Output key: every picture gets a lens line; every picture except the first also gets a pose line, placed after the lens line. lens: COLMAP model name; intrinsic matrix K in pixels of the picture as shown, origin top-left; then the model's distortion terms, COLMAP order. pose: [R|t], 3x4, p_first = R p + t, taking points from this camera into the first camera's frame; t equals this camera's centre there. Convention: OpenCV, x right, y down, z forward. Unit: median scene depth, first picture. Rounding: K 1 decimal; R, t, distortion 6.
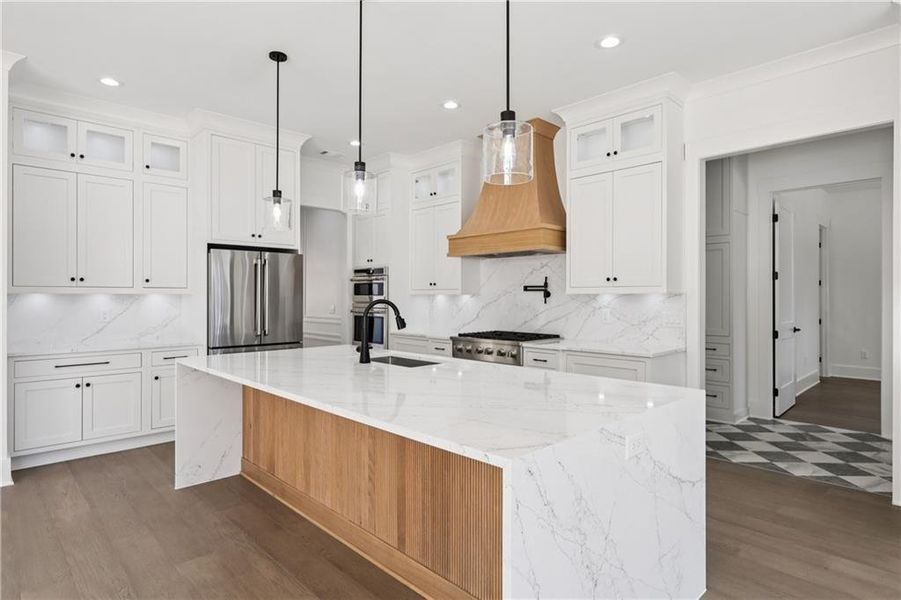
lens RADIAL K [[496.7, 0, 449.5], [0, 496.7, 297.4], [0, 0, 1]] dist [0.004403, 0.001029]
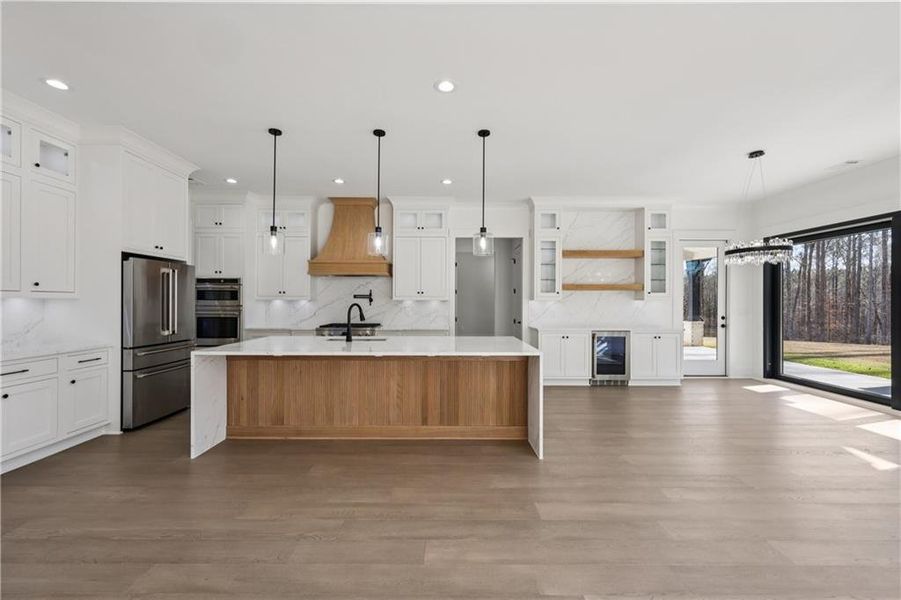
lens RADIAL K [[362.3, 0, 449.7], [0, 362.3, 301.3], [0, 0, 1]] dist [-0.001165, -0.000360]
pose [[0.690489, 0.001967, 0.723340, -0.585257], [-0.000938, 0.999998, -0.001824, 0.000032], [-0.723342, 0.000580, 0.690489, -0.057031]]
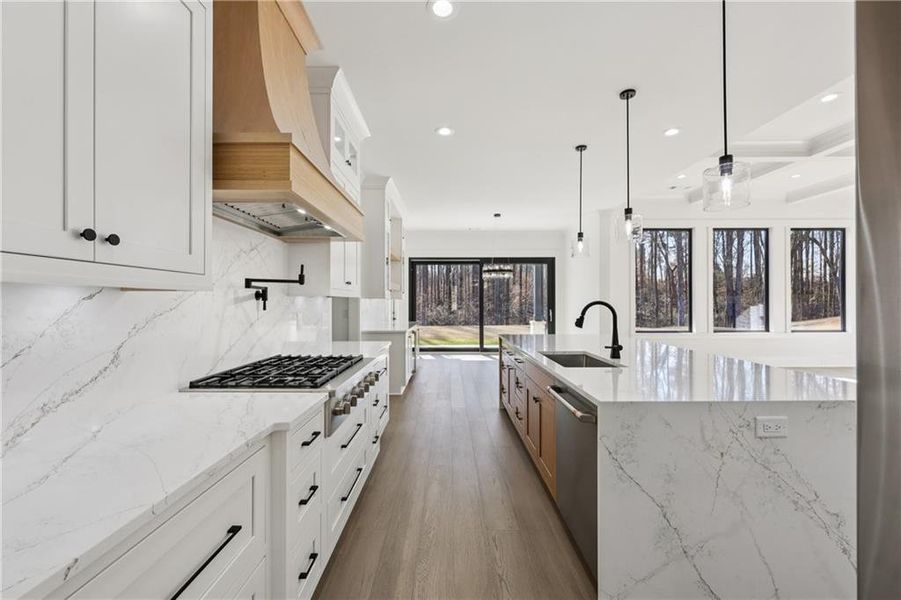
lens RADIAL K [[361.7, 0, 447.0], [0, 361.7, 300.2], [0, 0, 1]] dist [-0.000959, 0.000045]
pose [[-0.718252, 0.004578, 0.695768, -0.326997], [0.003077, 0.999989, -0.003403, 0.002307], [-0.695777, -0.000303, -0.718258, 1.320845]]
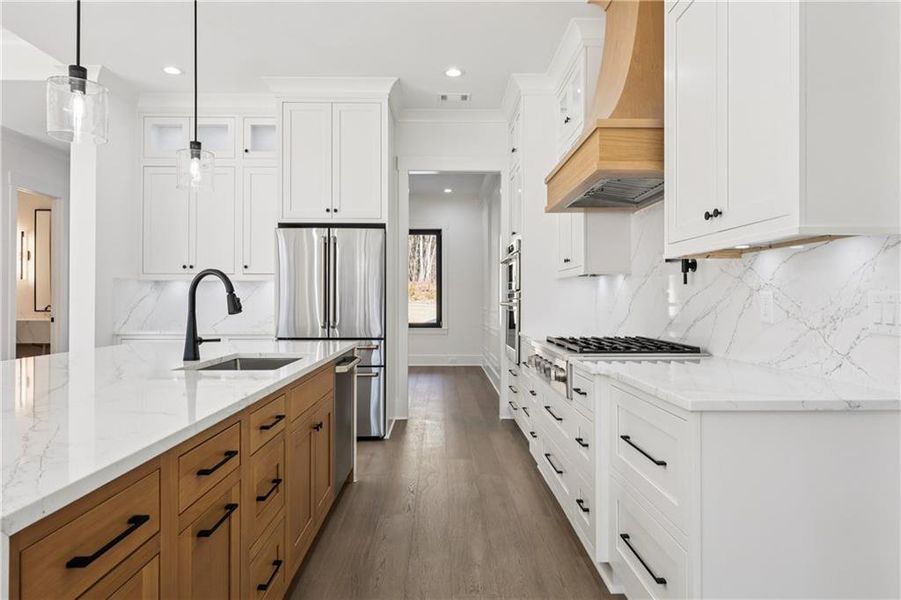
lens RADIAL K [[556.1, 0, 450.5], [0, 556.1, 300.0], [0, 0, 1]] dist [0.003851, 0.001146]
pose [[0.736578, 0.000132, -0.676352, 0.450969], [-0.001425, 0.999998, -0.001356, 0.034038], [0.676351, 0.001962, 0.736577, 0.483741]]
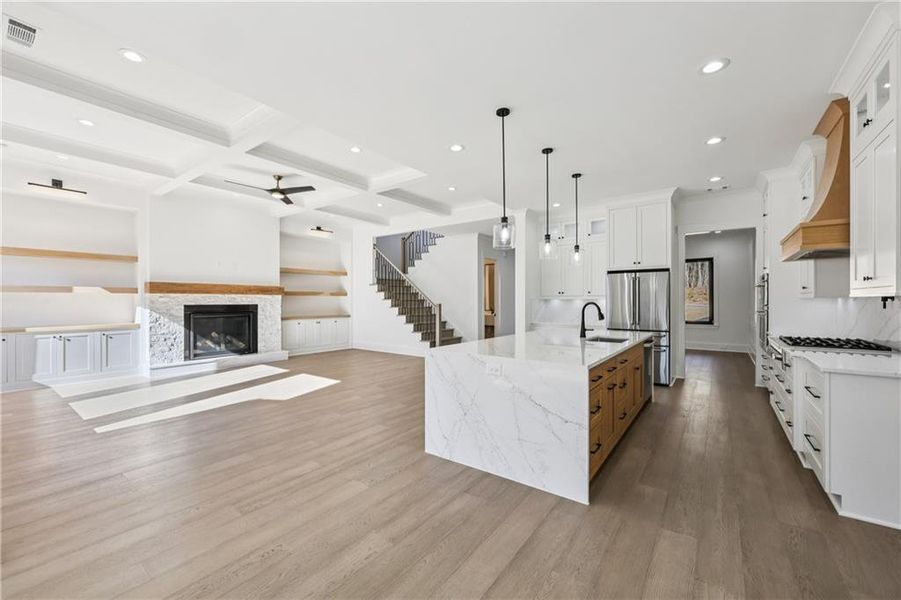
lens RADIAL K [[361.7, 0, 447.0], [0, 361.7, 300.2], [0, 0, 1]] dist [-0.000959, 0.000045]
pose [[0.162996, -0.001645, -0.986625, 0.750728], [0.002289, 0.999997, -0.001289, -0.001913], [0.986624, -0.002048, 0.162999, 0.217257]]
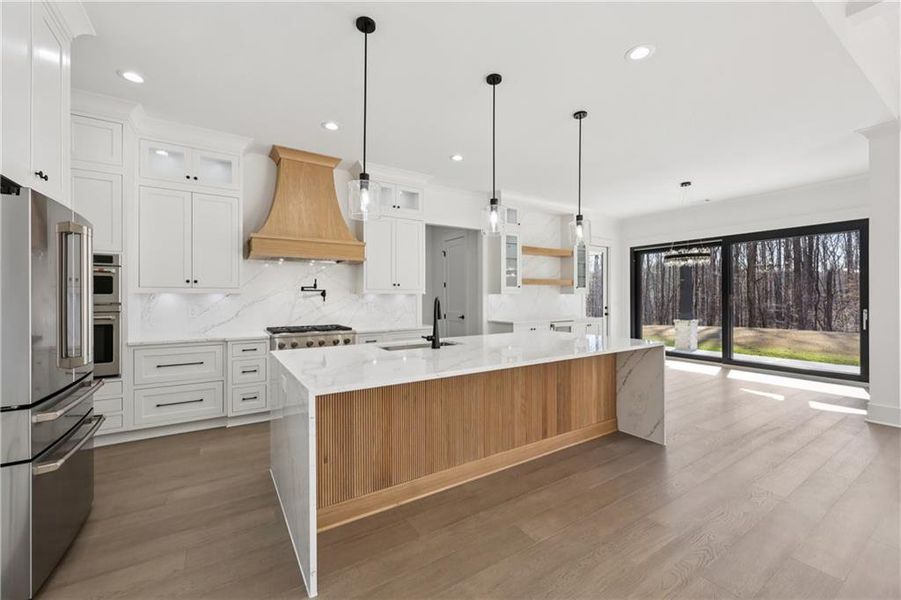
lens RADIAL K [[361.7, 0, 447.0], [0, 361.7, 300.2], [0, 0, 1]] dist [-0.000959, 0.000045]
pose [[0.193755, -0.009846, 0.981000, -0.748438], [0.003924, 0.999949, 0.009261, 0.002915], [-0.981042, 0.002056, 0.193784, 0.575700]]
